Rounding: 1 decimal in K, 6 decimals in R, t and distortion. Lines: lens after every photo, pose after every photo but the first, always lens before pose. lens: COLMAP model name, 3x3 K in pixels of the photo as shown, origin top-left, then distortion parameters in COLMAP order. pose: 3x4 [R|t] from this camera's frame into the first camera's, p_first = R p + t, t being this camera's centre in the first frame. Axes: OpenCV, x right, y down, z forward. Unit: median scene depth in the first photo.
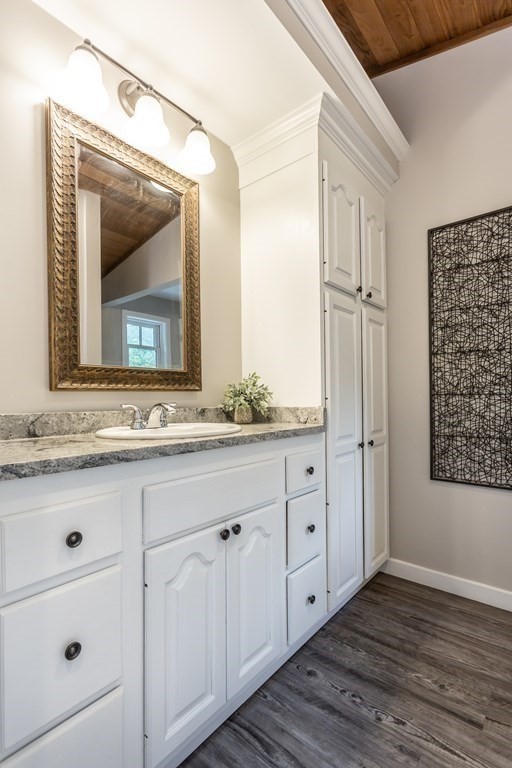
lens RADIAL K [[367.2, 0, 253.0], [0, 367.2, 395.2], [0, 0, 1]] dist [0.002135, 0.000156]
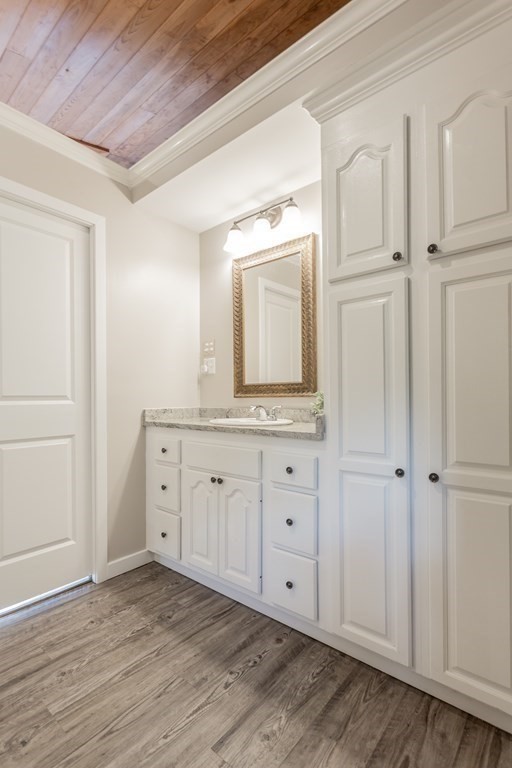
lens RADIAL K [[367.2, 0, 254.7], [0, 367.2, 399.0], [0, 0, 1]] dist [0.002135, 0.000156]
pose [[-0.001380, 0.014766, -0.999890, 1.261240], [0.011755, 0.999822, 0.014748, -0.028452], [0.999930, -0.011733, -0.001553, 0.895296]]
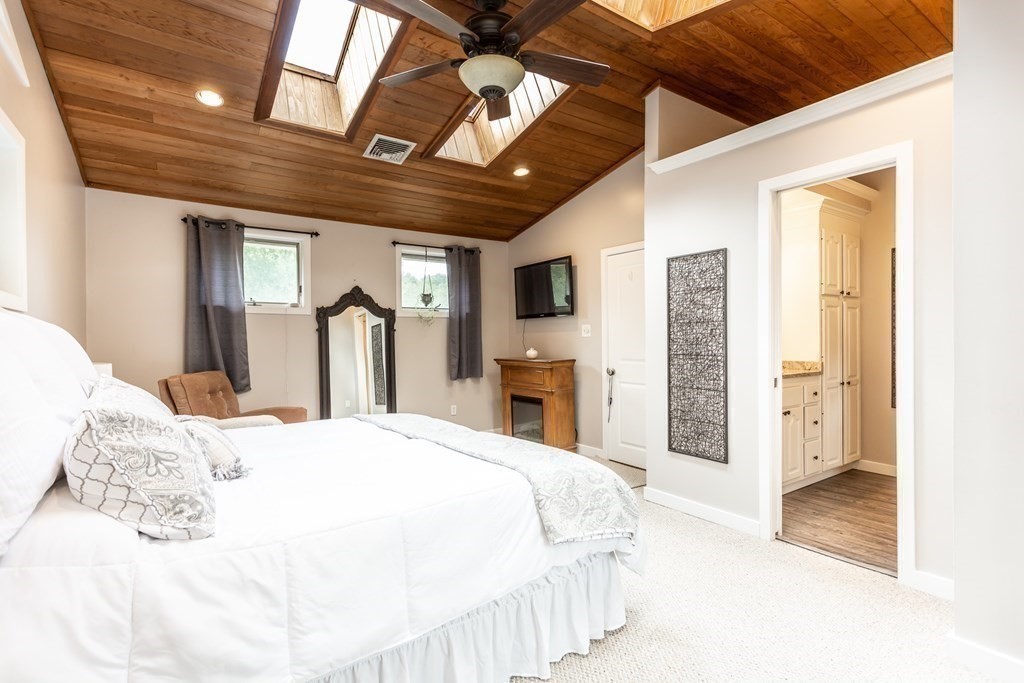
lens RADIAL K [[489.5, 0, 512.0], [0, 489.5, 341.0], [0, 0, 1]] dist [0.002135, 0.000156]
pose [[0.965527, 0.003868, -0.260275, -0.743740], [0.000155, 0.999881, 0.015436, -0.121815], [0.260304, -0.014944, 0.965411, -1.991334]]
